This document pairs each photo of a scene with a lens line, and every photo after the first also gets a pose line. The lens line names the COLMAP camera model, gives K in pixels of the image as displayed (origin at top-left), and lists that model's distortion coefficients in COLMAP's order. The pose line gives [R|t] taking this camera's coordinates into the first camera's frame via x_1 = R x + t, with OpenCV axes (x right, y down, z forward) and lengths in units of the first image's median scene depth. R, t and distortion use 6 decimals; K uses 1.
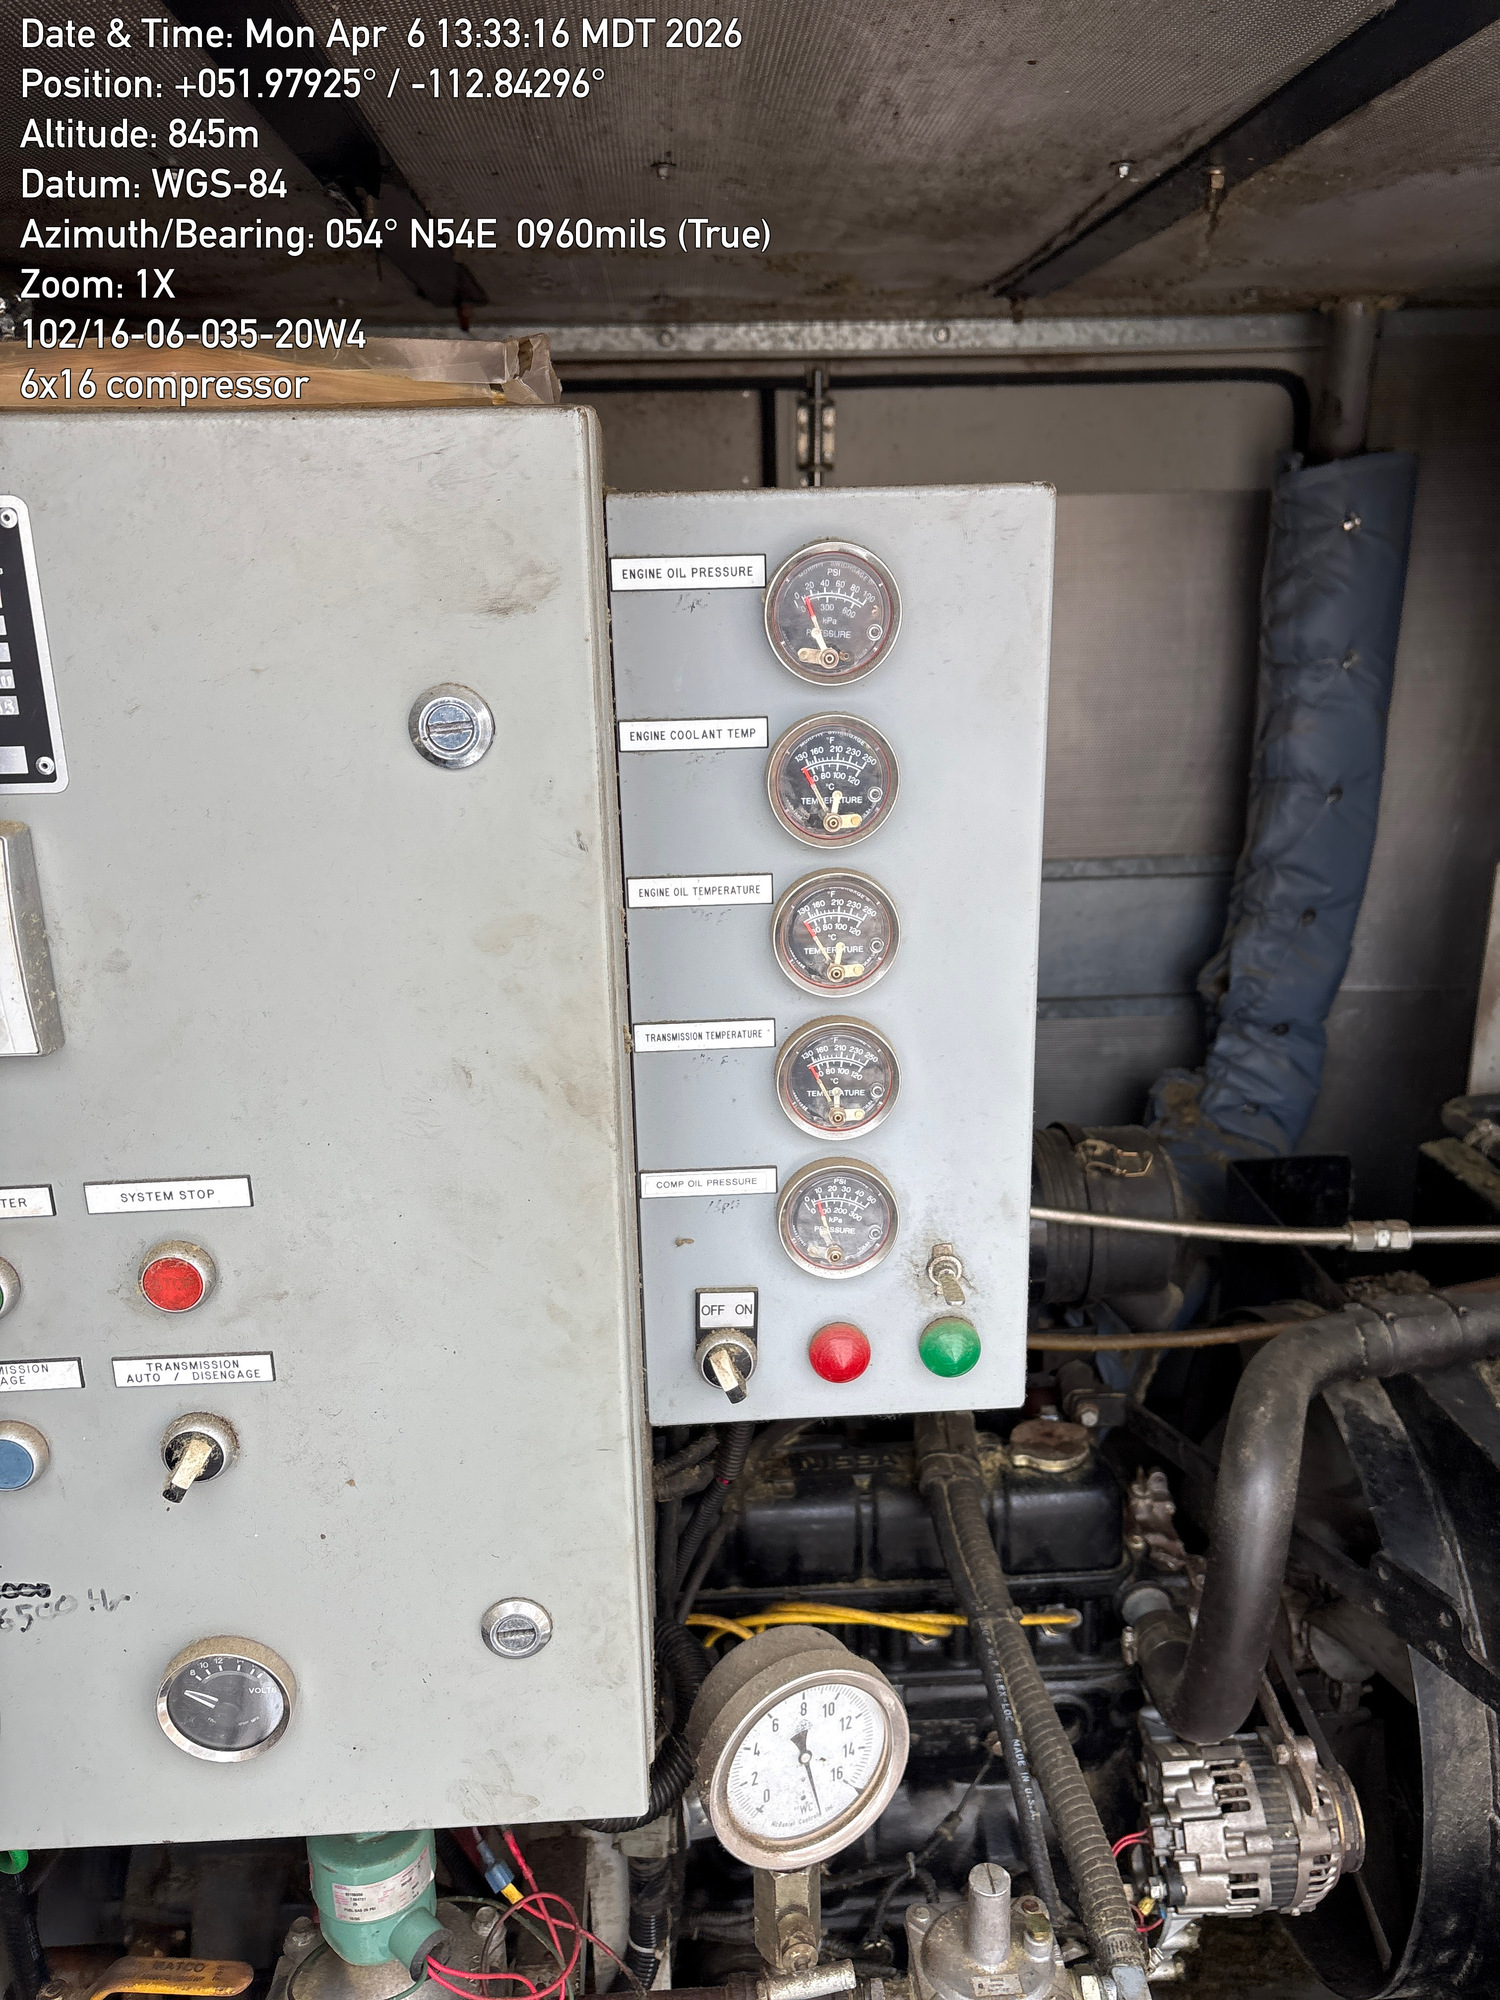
lens RADIAL K [[1502.6, 0, 733.5], [0, 1502.6, 1002.8], [0, 0, 1]] dist [0.051643, -0.058466]
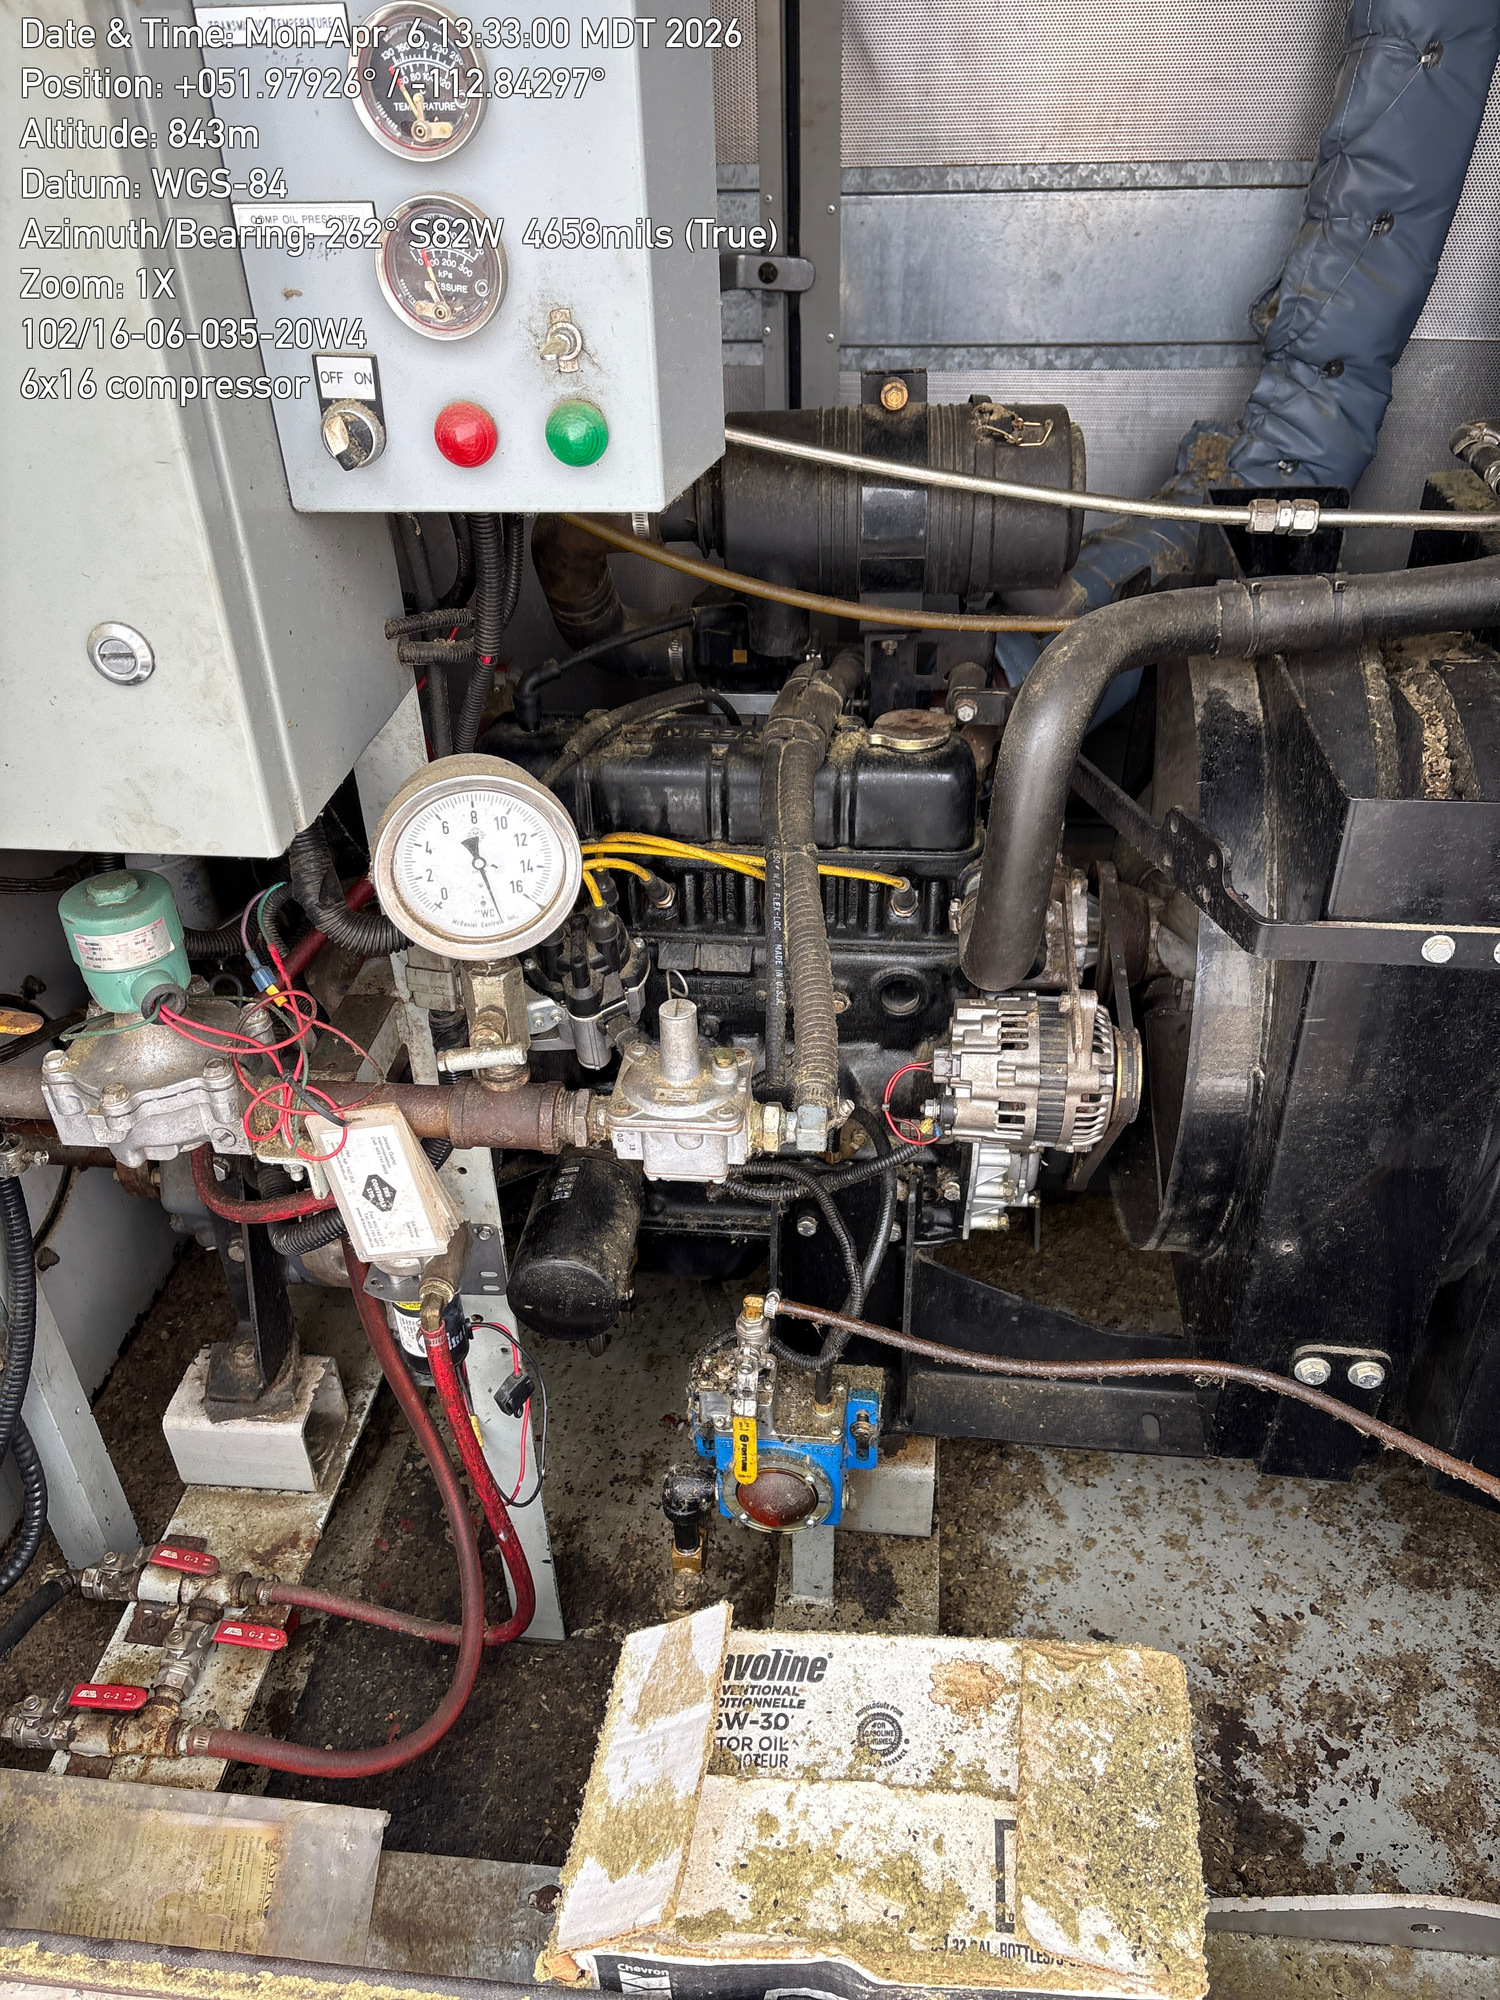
lens RADIAL K [[1484.4, 0, 752.5], [0, 1484.4, 1019.2], [0, 0, 1]] dist [0.058315, -0.065600]
pose [[0.987405, 0.085569, -0.133076, 0.280251], [-0.040142, 0.949093, 0.312429, 0.189623], [0.153036, -0.303152, 0.940574, -0.000648]]
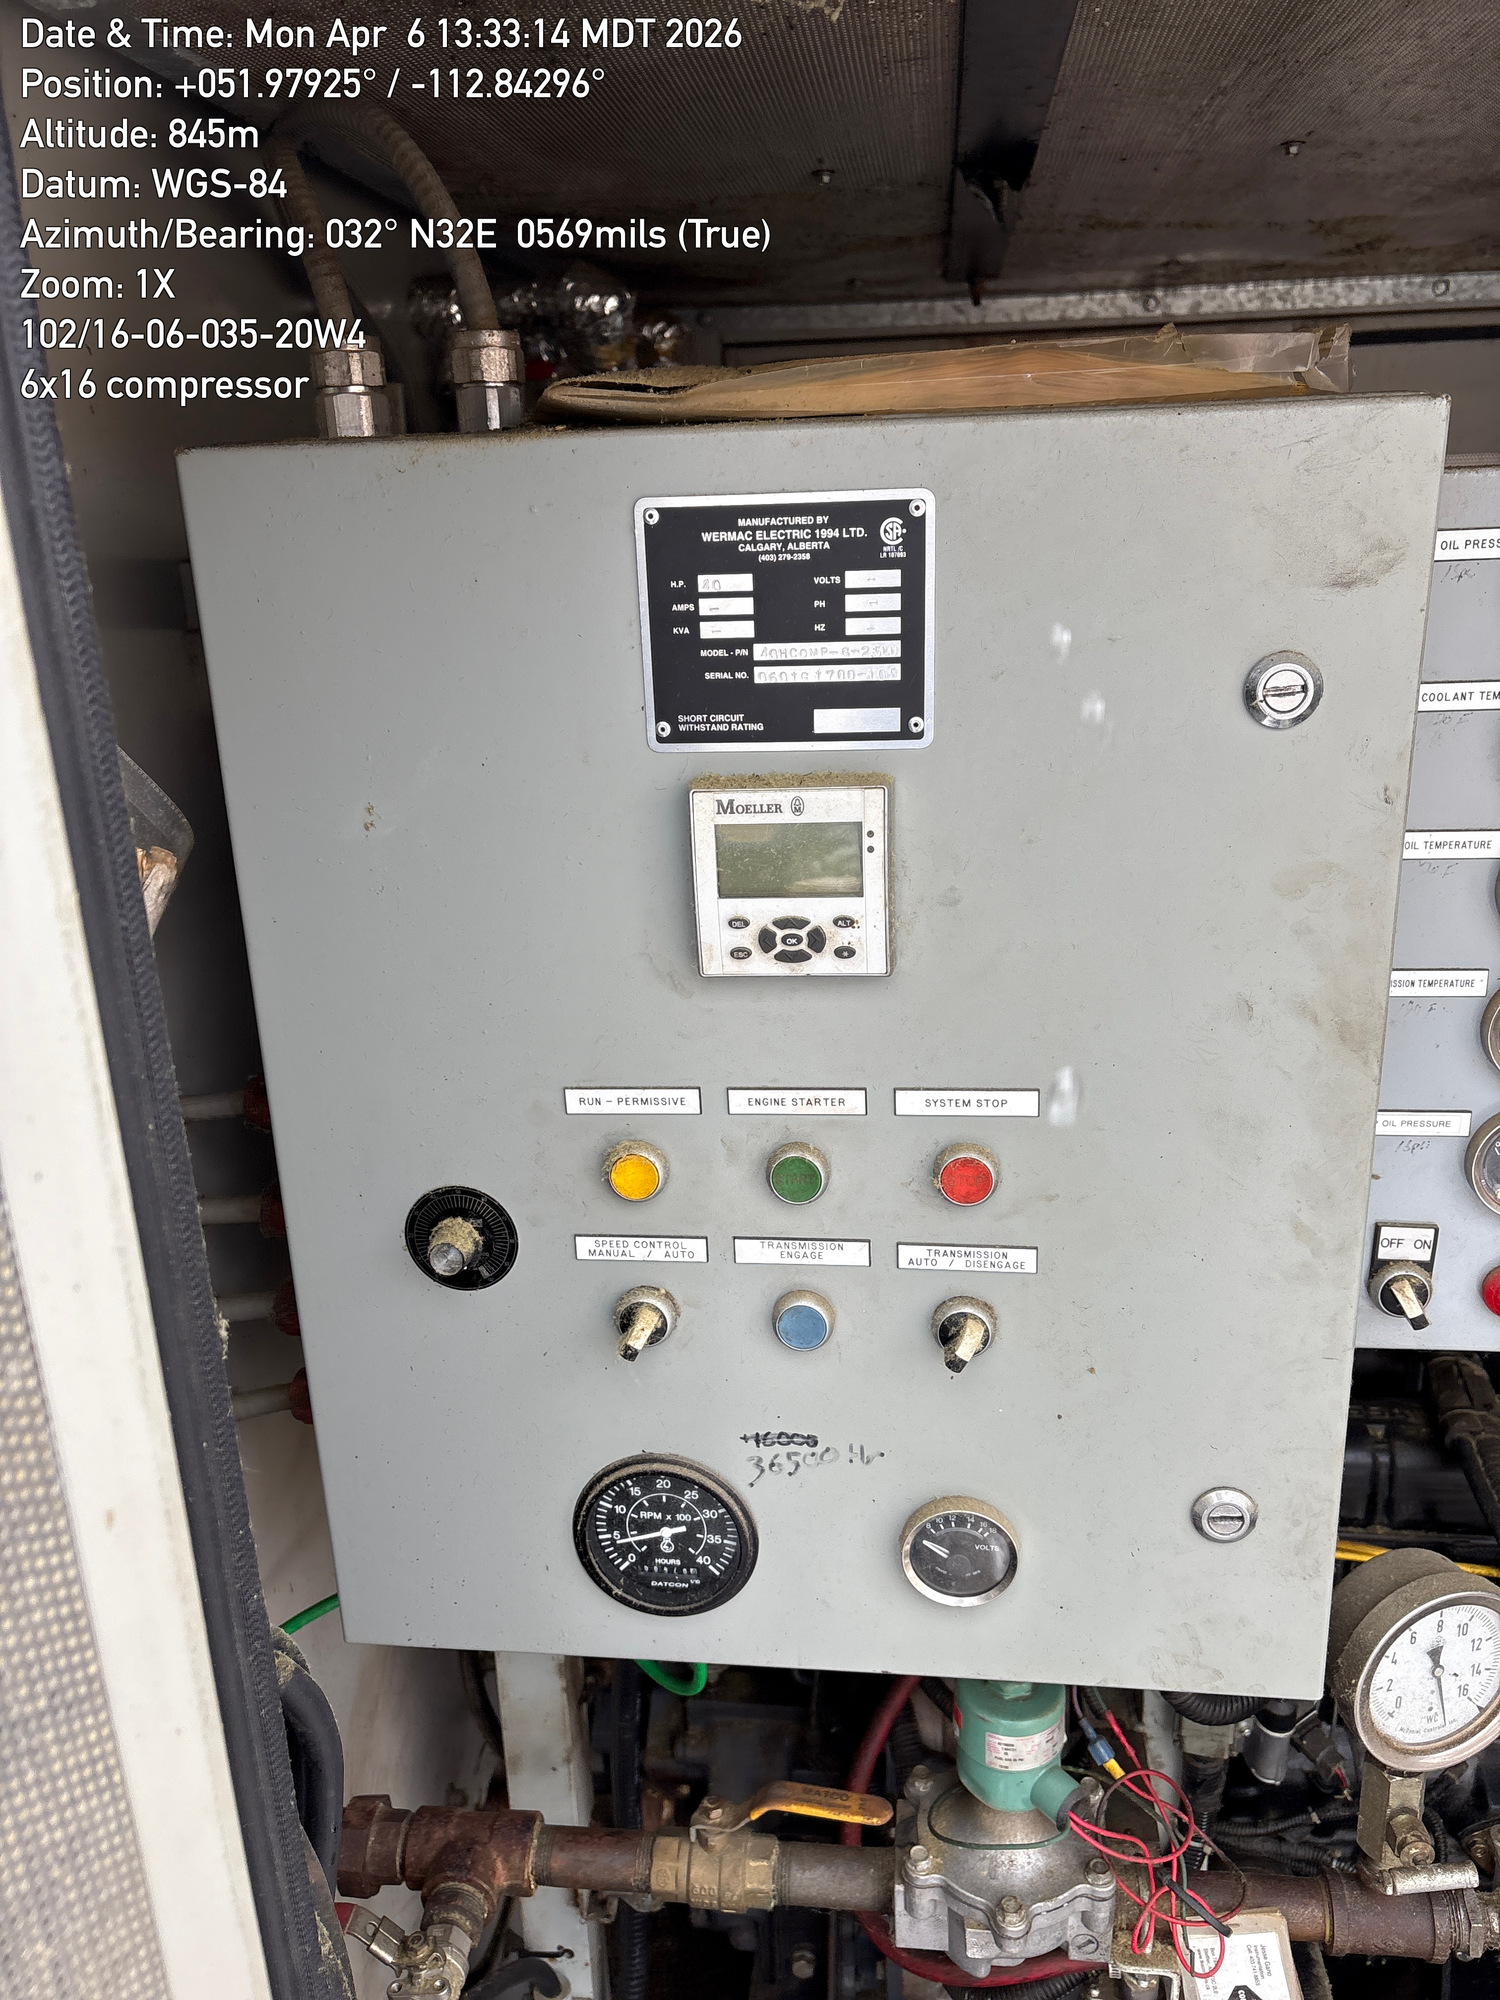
lens RADIAL K [[1495.0, 0, 750.0], [0, 1495.0, 1000.0], [0, 0, 1]] dist [0.062906, -0.075801]
pose [[0.985983, 0.037278, -0.162625, -0.194382], [-0.033367, 0.999086, 0.026717, 0.013437], [0.163472, -0.020917, 0.986326, -0.077827]]
